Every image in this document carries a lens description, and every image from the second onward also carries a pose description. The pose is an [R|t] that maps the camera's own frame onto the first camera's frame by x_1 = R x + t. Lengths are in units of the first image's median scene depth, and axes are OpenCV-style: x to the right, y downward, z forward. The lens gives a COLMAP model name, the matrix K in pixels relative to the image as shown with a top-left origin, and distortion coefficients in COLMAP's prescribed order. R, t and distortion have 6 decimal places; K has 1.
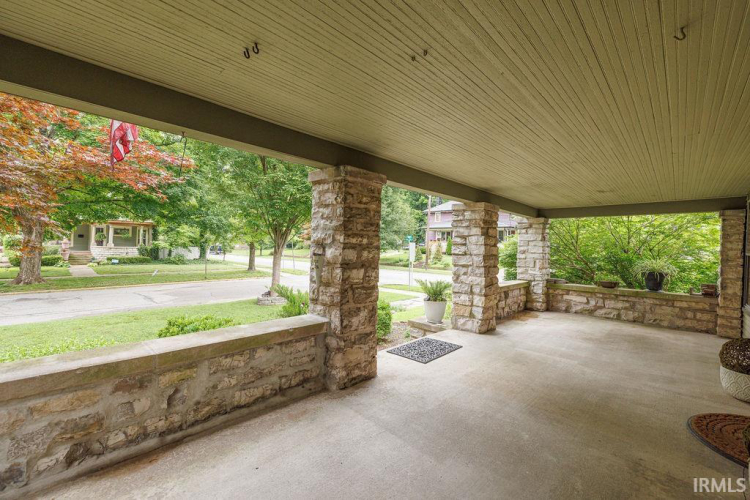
lens RADIAL K [[322.3, 0, 374.2], [0, 322.3, 243.6], [0, 0, 1]] dist [0.001480, -0.000132]
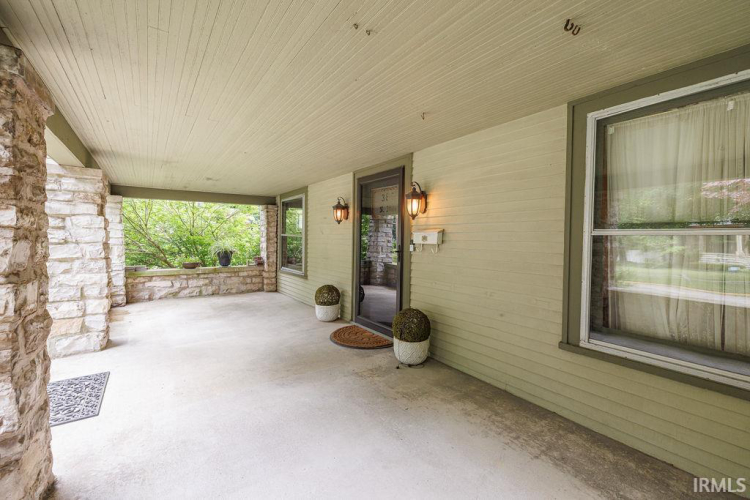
lens RADIAL K [[322.3, 0, 374.2], [0, 322.3, 243.6], [0, 0, 1]] dist [0.001480, -0.000132]
pose [[0.190075, -0.044339, 0.980768, -0.241360], [-0.010908, 0.998823, 0.047269, -0.003201], [-0.981709, -0.019682, 0.189368, 0.237381]]
